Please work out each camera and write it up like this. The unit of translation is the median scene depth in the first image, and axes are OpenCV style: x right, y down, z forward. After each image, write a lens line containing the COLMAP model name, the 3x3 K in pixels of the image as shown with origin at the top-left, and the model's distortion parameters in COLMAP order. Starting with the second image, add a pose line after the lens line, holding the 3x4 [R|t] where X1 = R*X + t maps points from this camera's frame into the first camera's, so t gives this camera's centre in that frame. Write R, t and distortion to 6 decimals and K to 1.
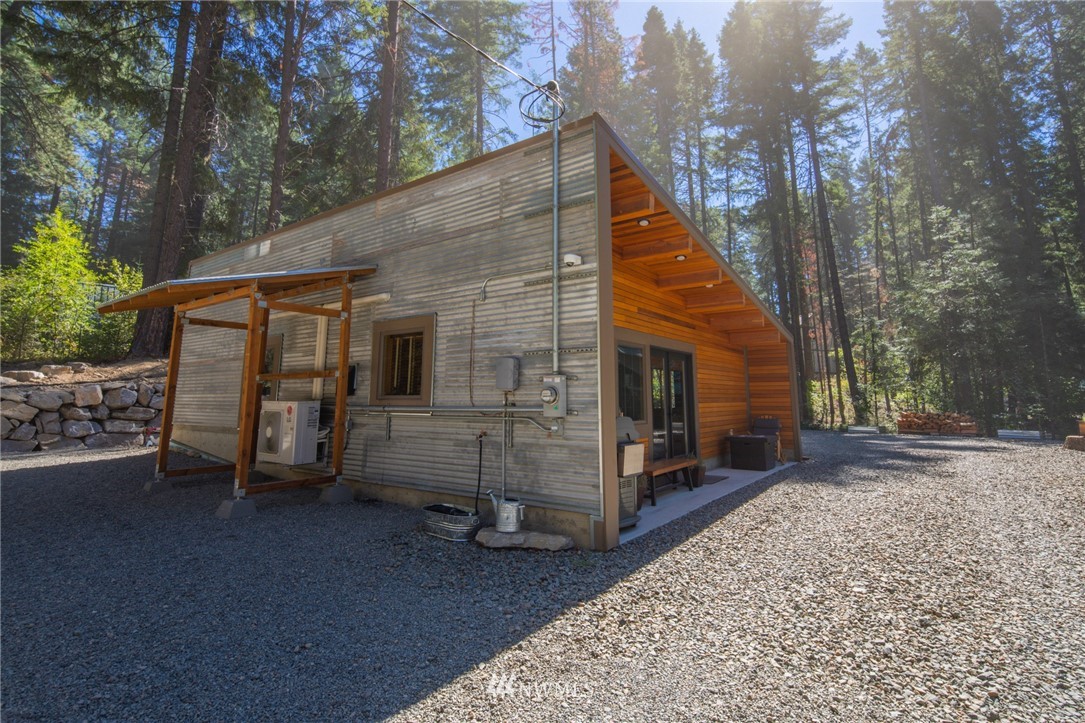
lens RADIAL K [[523.8, 0, 558.5], [0, 523.8, 309.8], [0, 0, 1]] dist [0.002504, -0.000812]
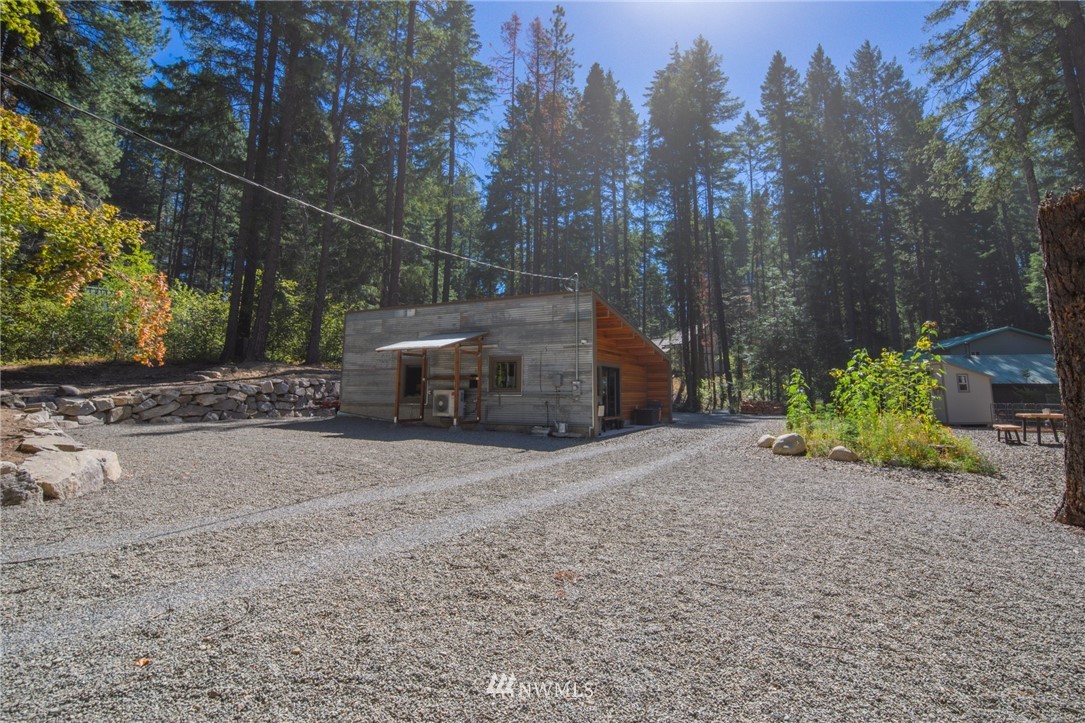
lens RADIAL K [[523.8, 0, 558.5], [0, 523.8, 309.8], [0, 0, 1]] dist [0.002504, -0.000812]
pose [[0.988054, 0.027923, 0.151557, -0.345395], [-0.029468, 0.999534, 0.007960, -0.179668], [-0.151264, -0.012331, 0.988417, -1.146493]]
